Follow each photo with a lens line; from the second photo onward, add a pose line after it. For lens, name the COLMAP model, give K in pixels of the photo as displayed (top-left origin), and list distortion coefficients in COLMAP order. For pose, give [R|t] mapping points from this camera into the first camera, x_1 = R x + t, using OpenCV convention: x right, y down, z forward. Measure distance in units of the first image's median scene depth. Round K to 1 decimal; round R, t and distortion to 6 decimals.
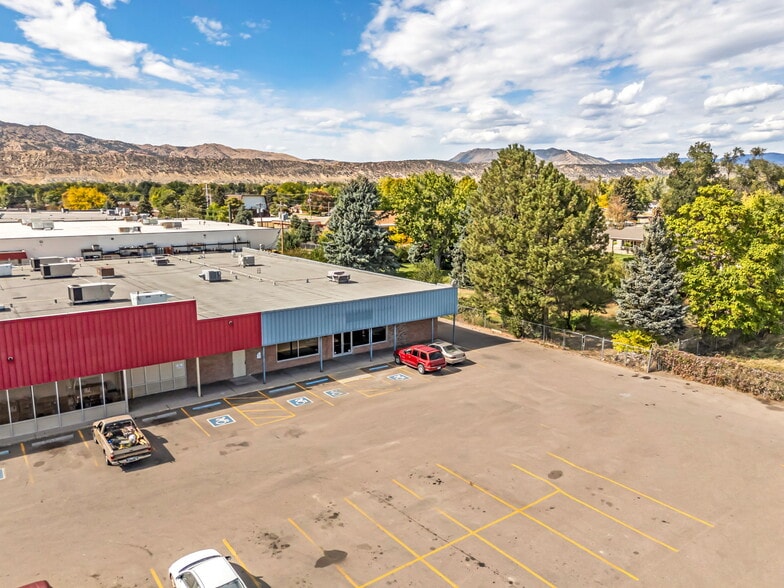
lens RADIAL K [[575.5, 0, 392.0], [0, 575.5, 294.0], [0, 0, 1]] dist [0.074589, -0.073235]
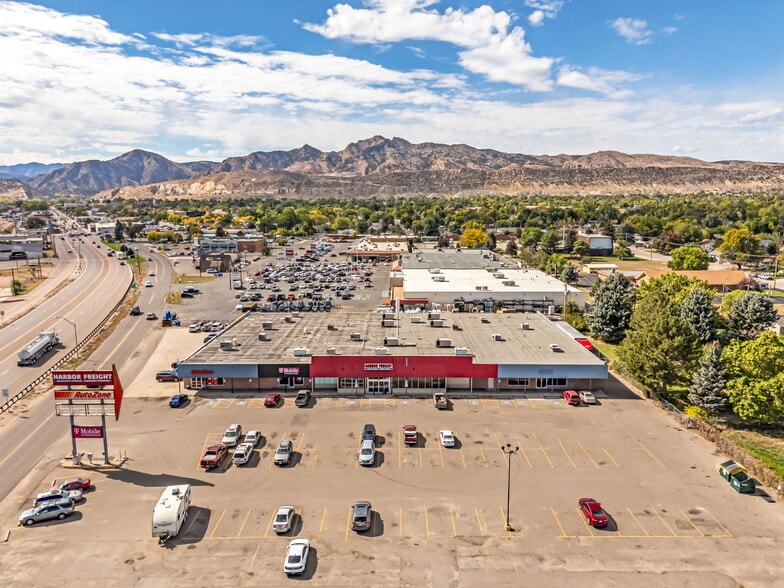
lens RADIAL K [[575.5, 0, 392.0], [0, 575.5, 294.0], [0, 0, 1]] dist [0.074589, -0.073235]
pose [[0.802039, 0.098530, -0.589089, 0.610942], [-0.104013, 0.994269, 0.024687, -0.205104], [0.588145, 0.041473, 0.807691, -0.931338]]
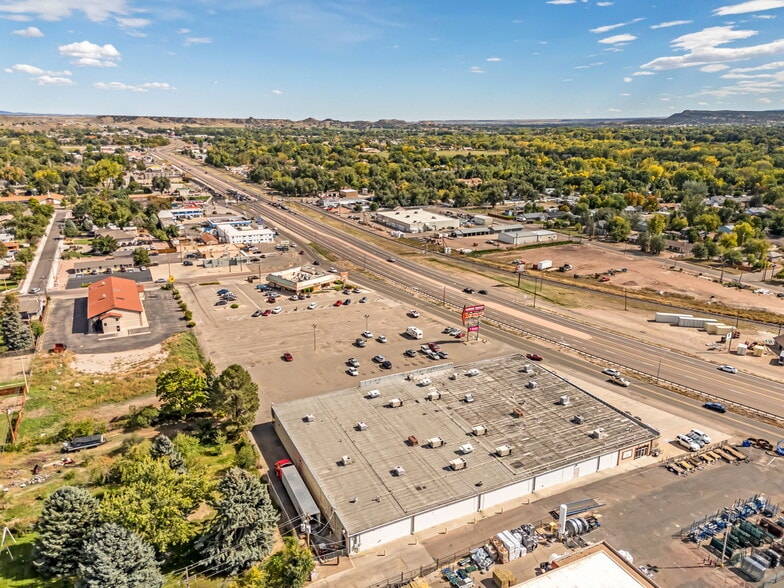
lens RADIAL K [[570.8, 0, 392.2], [0, 570.8, 309.2], [0, 0, 1]] dist [0.066411, -0.052107]
pose [[-0.984792, -0.053536, 0.165281, -0.801569], [0.031422, 0.880764, 0.472511, -1.543186], [-0.170870, 0.470519, -0.865688, 2.797630]]
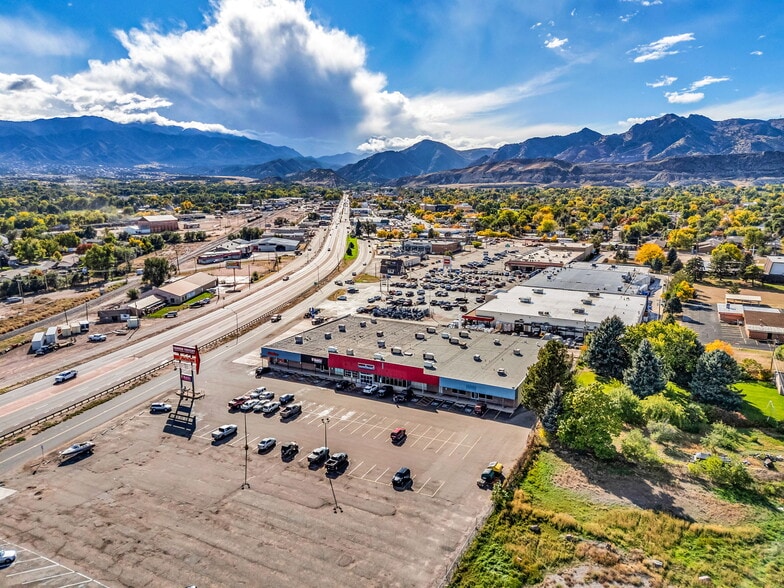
lens RADIAL K [[576.5, 0, 392.7], [0, 576.5, 274.9], [0, 0, 1]] dist [0.078640, -0.067938]
pose [[0.448156, 0.144500, -0.882199, 1.941243], [-0.158174, 0.984097, 0.080838, -0.595723], [0.879851, 0.103313, 0.463885, -0.686500]]
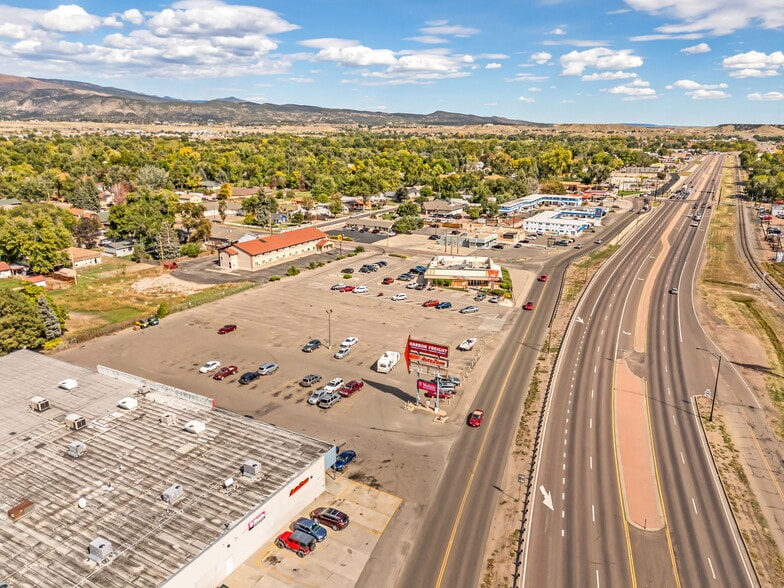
lens RADIAL K [[570.8, 0, 392.2], [0, 570.8, 309.2], [0, 0, 1]] dist [0.066411, -0.052107]
pose [[-0.413124, -0.271744, 0.869185, -2.193924], [0.155117, 0.919496, 0.361200, -0.685104], [-0.897367, 0.284046, -0.337714, 0.410663]]
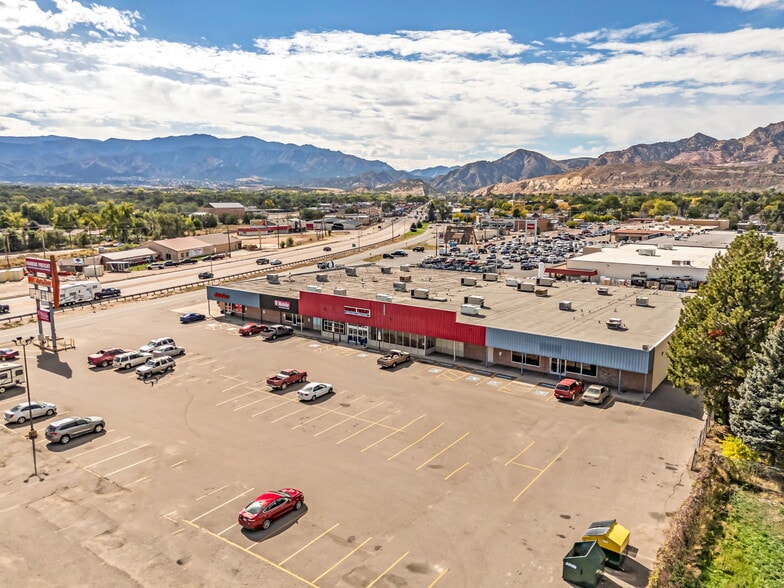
lens RADIAL K [[575.5, 0, 392.0], [0, 575.5, 294.0], [0, 0, 1]] dist [0.074589, -0.073235]
pose [[0.303155, 0.161437, -0.939167, 0.973878], [-0.167785, 0.979192, 0.114157, -0.161178], [0.938054, 0.122971, 0.323934, 0.108099]]
